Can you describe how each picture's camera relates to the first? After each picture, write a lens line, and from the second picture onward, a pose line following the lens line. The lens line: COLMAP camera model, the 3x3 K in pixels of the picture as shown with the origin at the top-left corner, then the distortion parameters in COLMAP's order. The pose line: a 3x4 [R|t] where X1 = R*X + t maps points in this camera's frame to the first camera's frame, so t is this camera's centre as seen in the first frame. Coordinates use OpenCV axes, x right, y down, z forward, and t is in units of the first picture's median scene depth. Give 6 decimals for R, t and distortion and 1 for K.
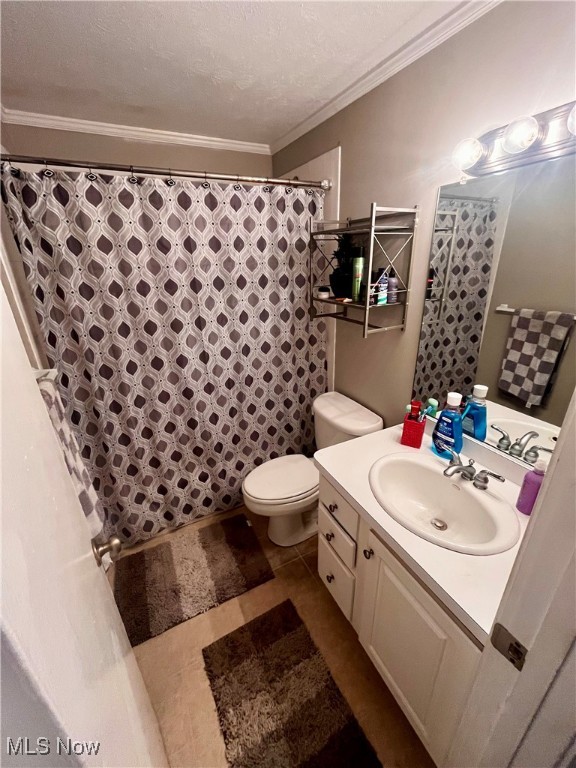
lens RADIAL K [[311.8, 0, 289.0], [0, 311.8, 383.2], [0, 0, 1]] dist [-0.001295, -0.000270]
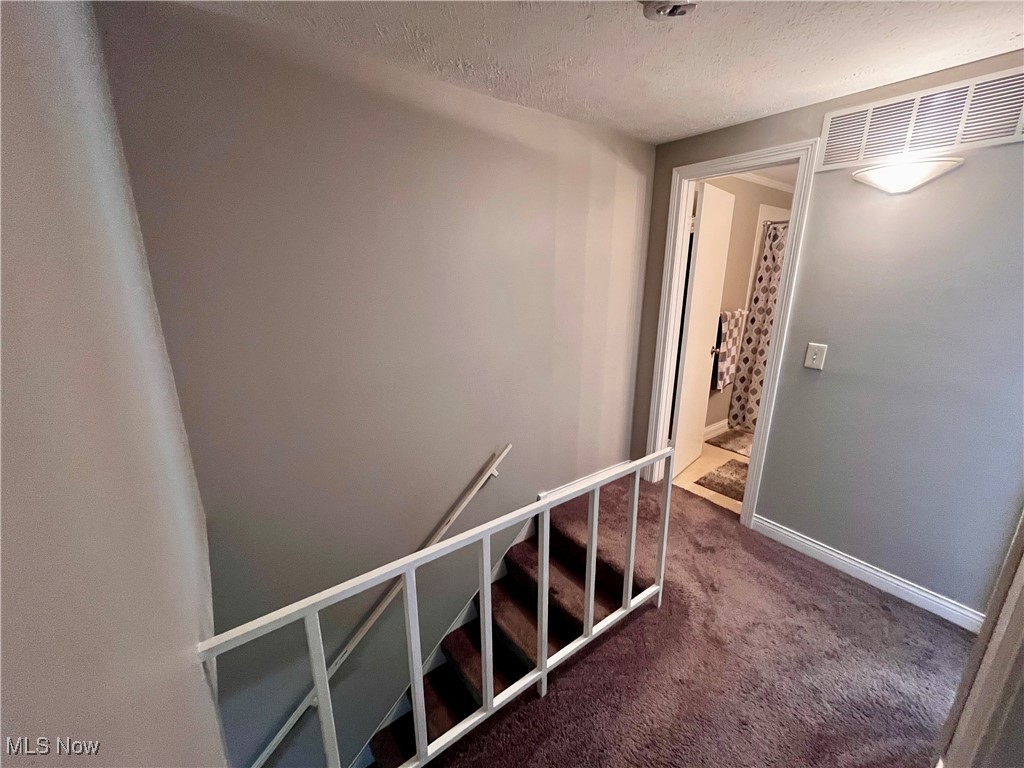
lens RADIAL K [[415.8, 0, 510.5], [0, 415.8, 383.3], [0, 0, 1]] dist [-0.001295, -0.000270]
pose [[0.163747, 0.285572, -0.944265, 1.770556], [-0.374623, 0.903482, 0.208274, 0.401610], [0.912603, 0.319639, 0.254924, -1.052793]]
